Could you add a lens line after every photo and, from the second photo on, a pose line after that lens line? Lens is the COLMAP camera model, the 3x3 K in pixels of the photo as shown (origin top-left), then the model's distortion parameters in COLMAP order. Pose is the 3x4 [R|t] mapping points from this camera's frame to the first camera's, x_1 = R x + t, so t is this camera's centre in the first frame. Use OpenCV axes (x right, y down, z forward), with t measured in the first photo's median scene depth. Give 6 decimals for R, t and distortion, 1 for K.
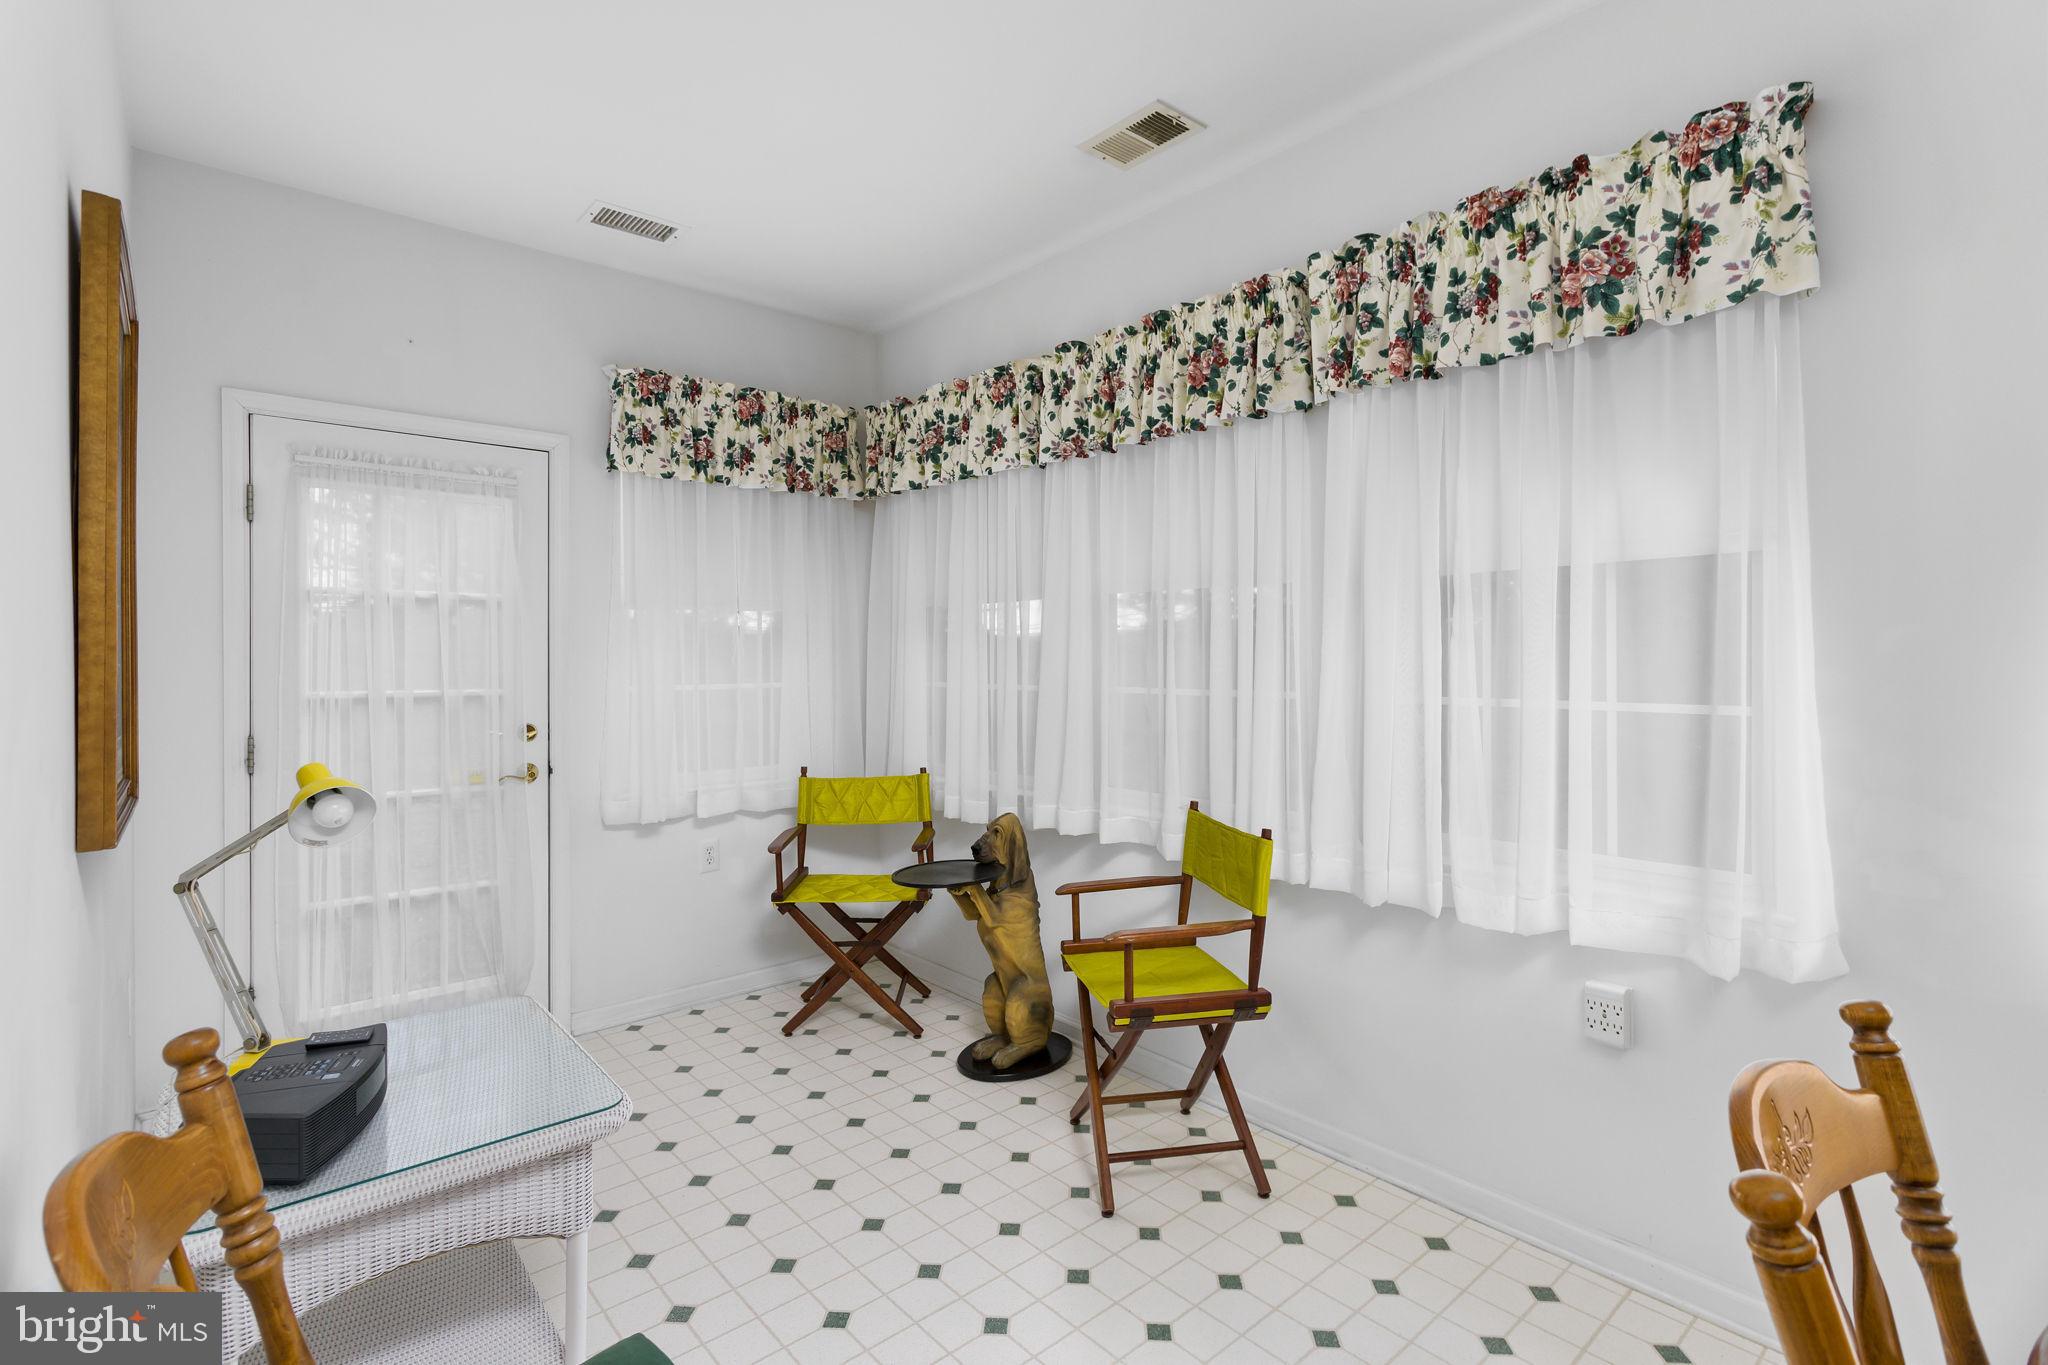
lens RADIAL K [[971.6, 0, 1083.8], [0, 971.6, 649.1], [0, 0, 1]] dist [-0.003751, -0.000179]
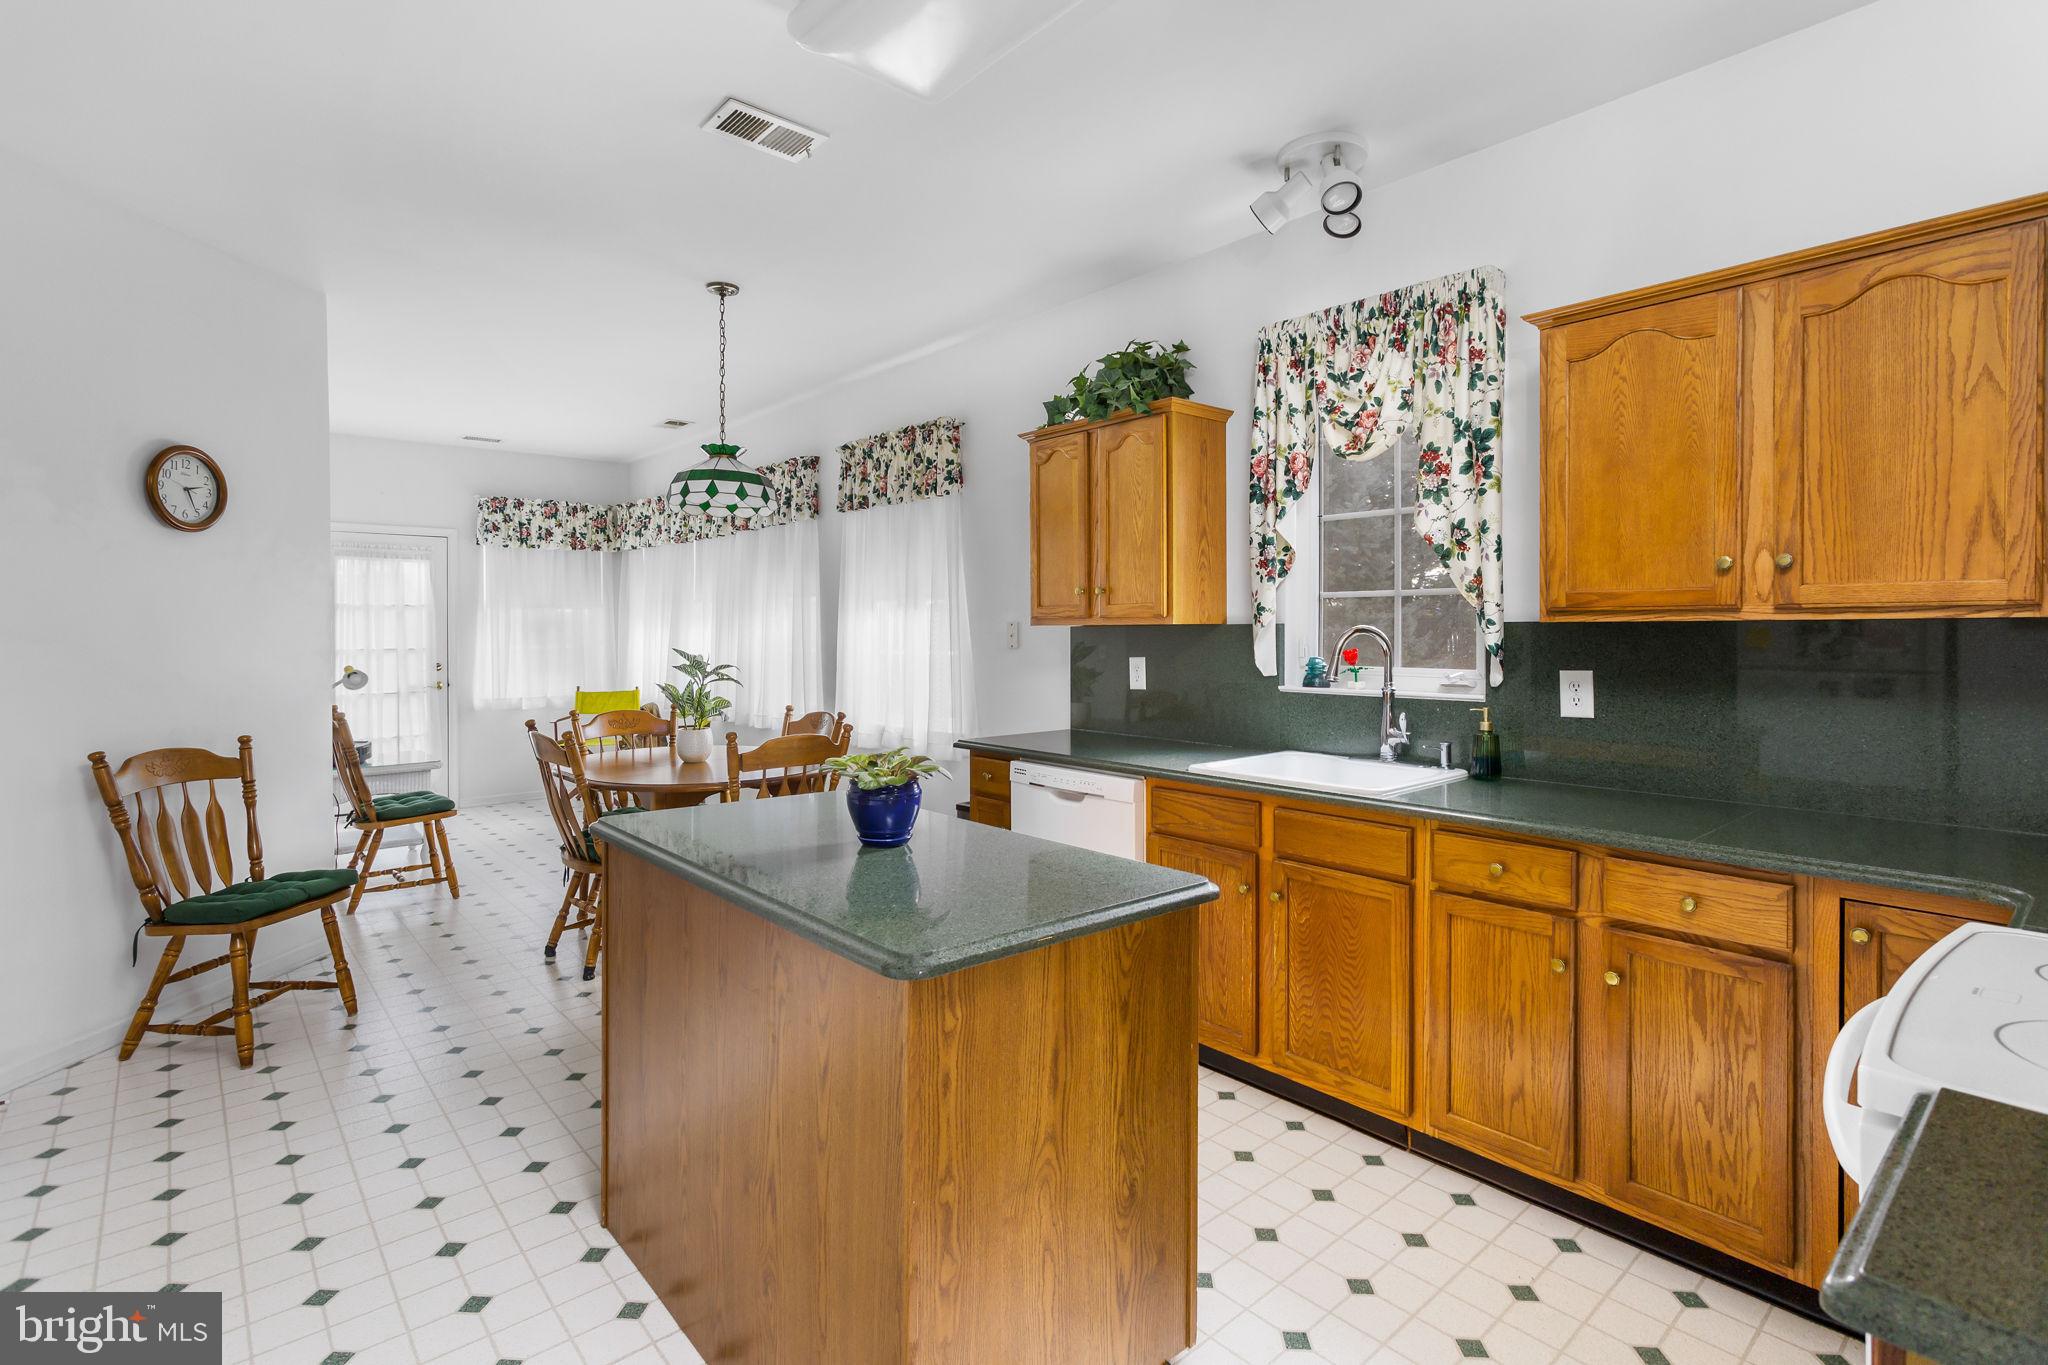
lens RADIAL K [[971.6, 0, 1051.8], [0, 971.6, 621.4], [0, 0, 1]] dist [-0.003751, -0.000179]
pose [[0.999985, -0.005346, -0.001087, 0.717276], [0.005319, 0.999706, -0.023647, 0.038607], [0.001213, 0.023641, 0.999720, -1.040304]]
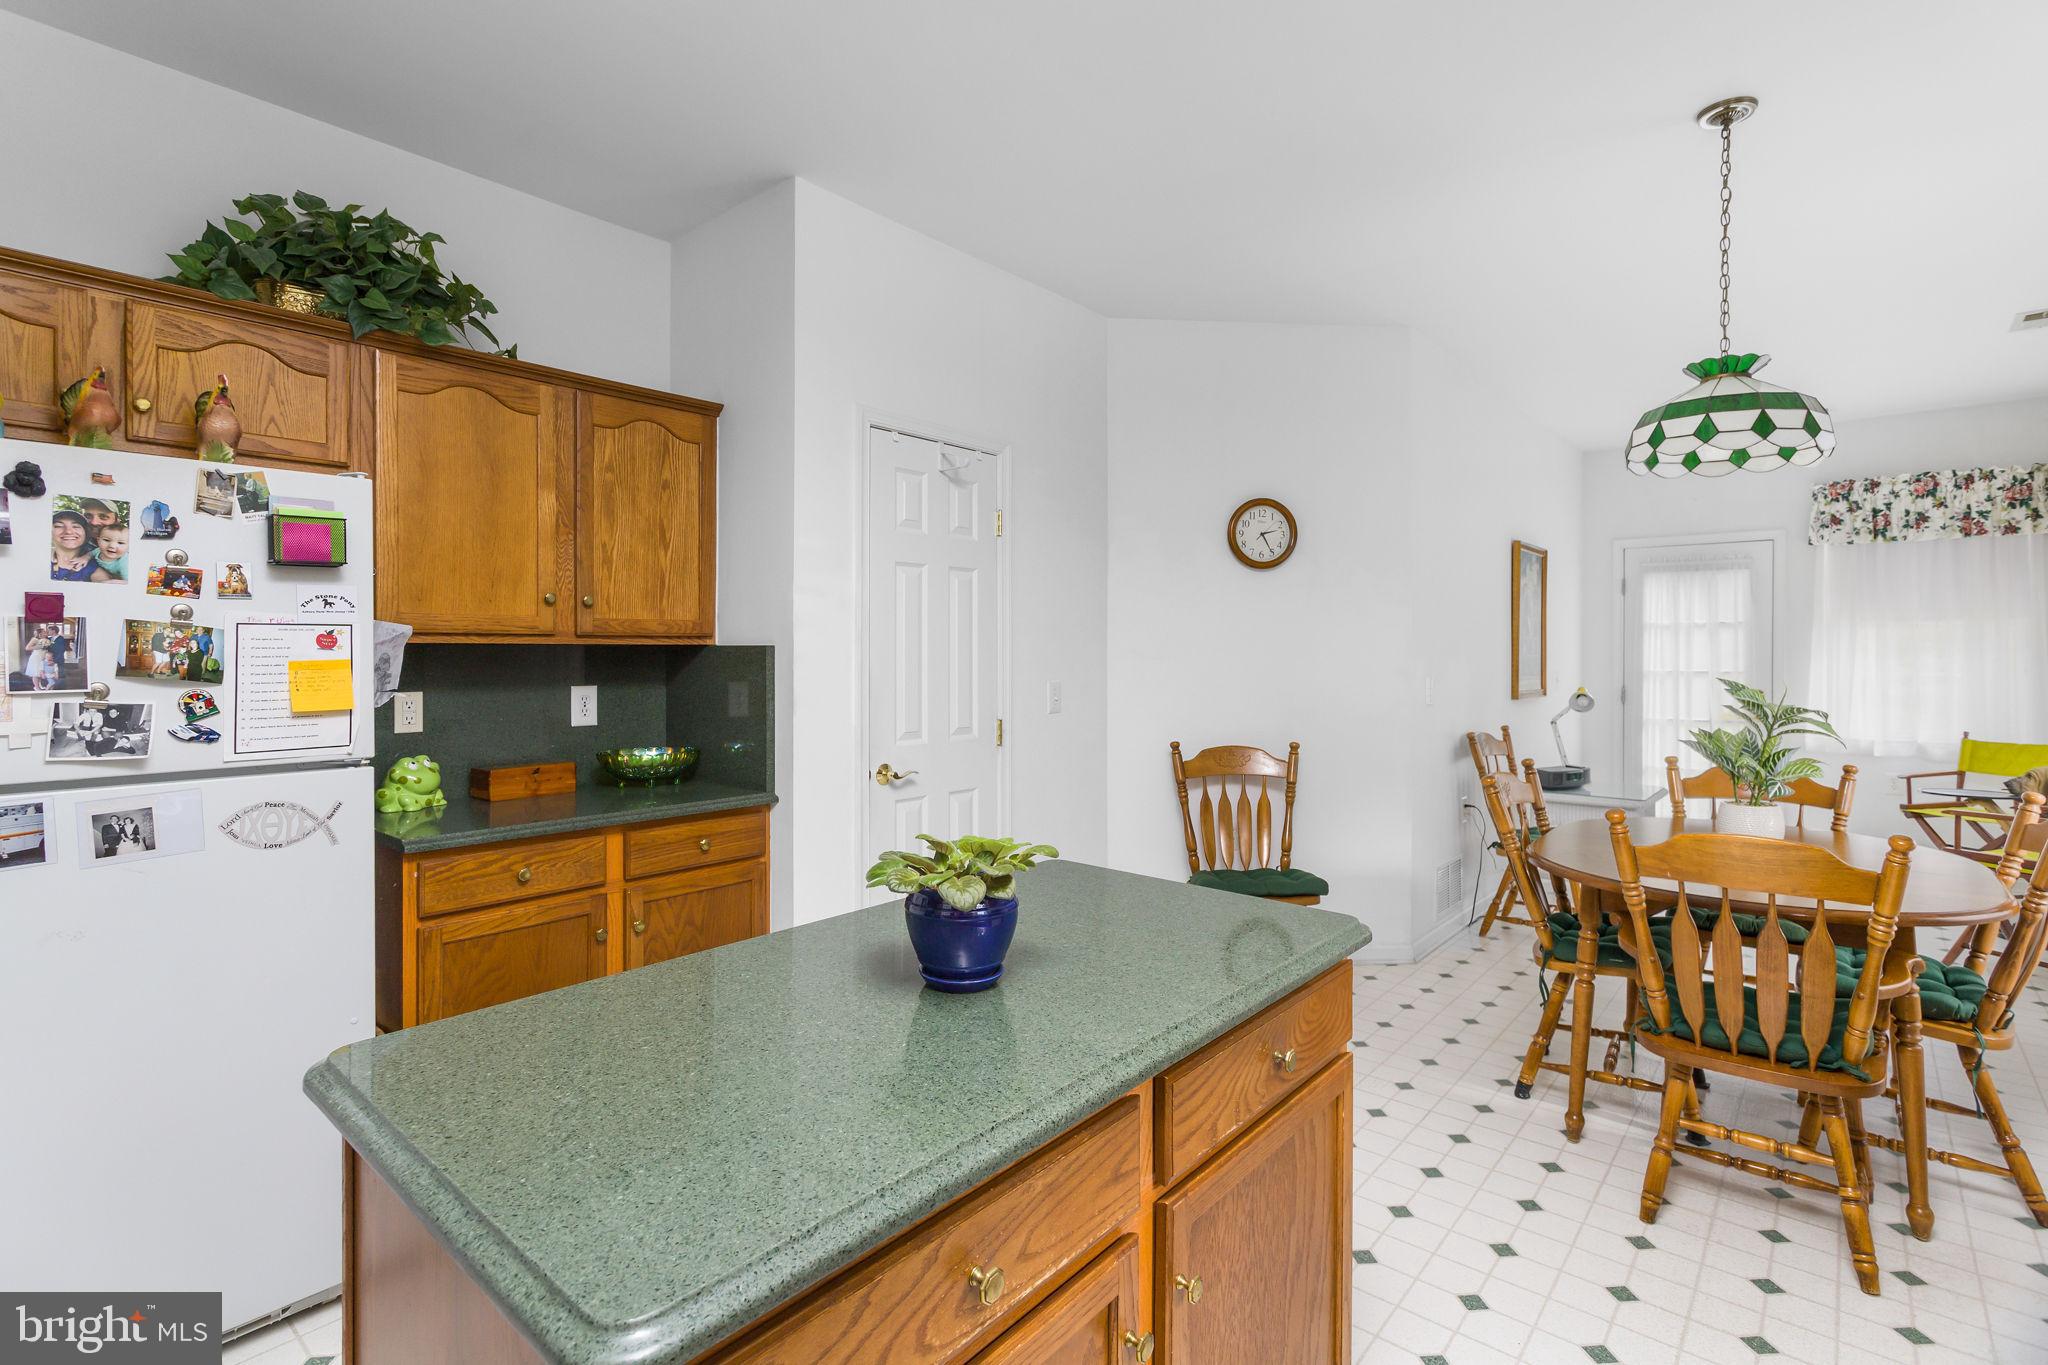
lens RADIAL K [[971.6, 0, 1028.0], [0, 971.6, 666.3], [0, 0, 1]] dist [-0.003751, -0.000179]
pose [[0.131695, 0.008573, -0.991253, 0.955297], [-0.013231, 0.999889, 0.006890, 0.034717], [0.991202, 0.012208, 0.131794, -0.554881]]
